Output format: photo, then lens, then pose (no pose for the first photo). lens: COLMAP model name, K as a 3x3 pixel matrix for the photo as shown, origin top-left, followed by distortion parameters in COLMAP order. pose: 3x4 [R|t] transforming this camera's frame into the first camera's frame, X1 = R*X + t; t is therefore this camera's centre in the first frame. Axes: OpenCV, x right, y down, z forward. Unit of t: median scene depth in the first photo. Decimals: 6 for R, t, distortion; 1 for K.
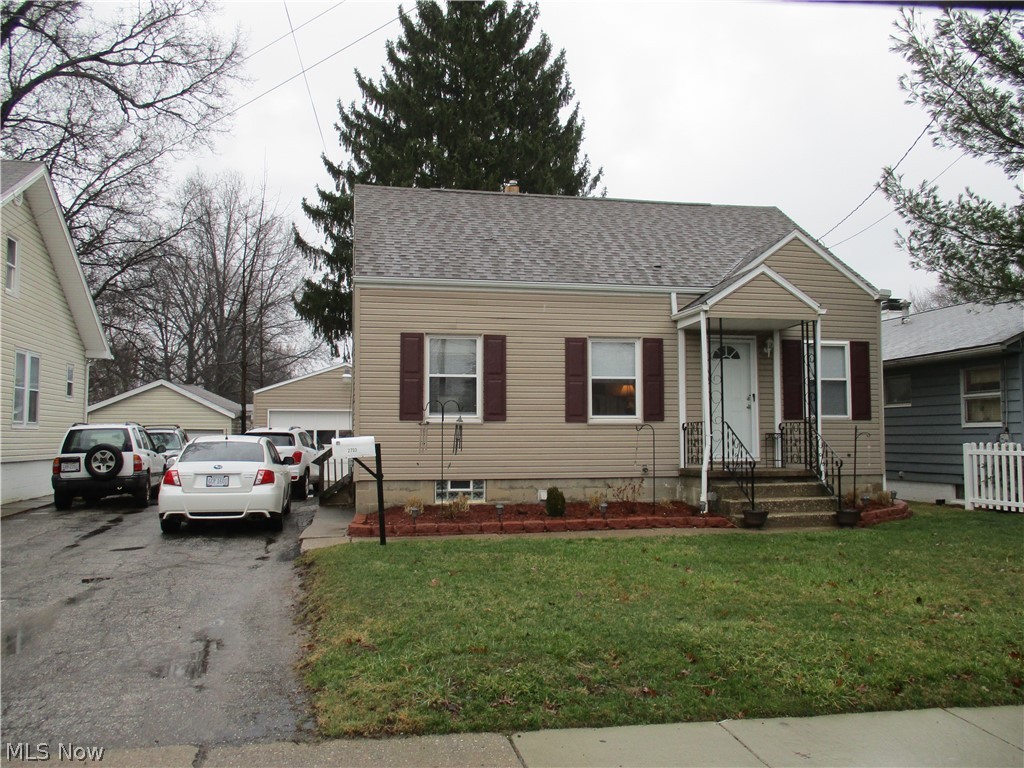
lens RADIAL K [[853.1, 0, 512.0], [0, 853.1, 384.0], [0, 0, 1]] dist [-0.026937, 0.011483]
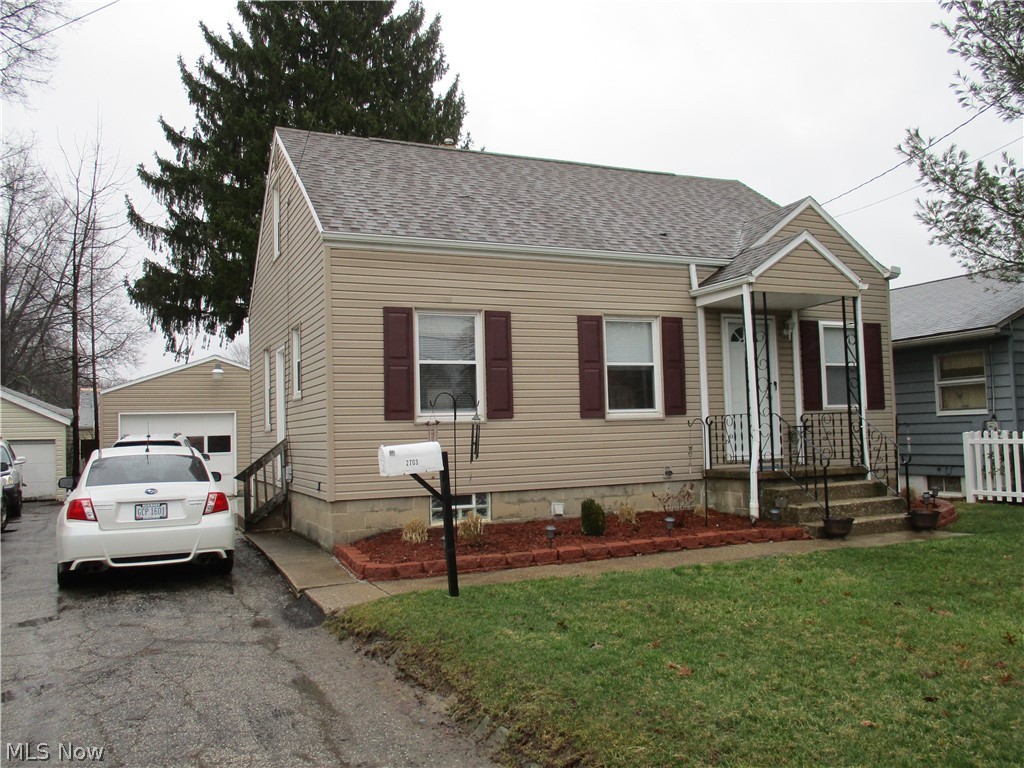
lens RADIAL K [[853.1, 0, 512.0], [0, 853.1, 384.0], [0, 0, 1]] dist [-0.026937, 0.011483]
pose [[0.974977, -0.012530, 0.221952, -0.179157], [0.012402, 0.999921, 0.001971, 0.009072], [-0.221960, 0.000831, 0.975056, 0.209935]]
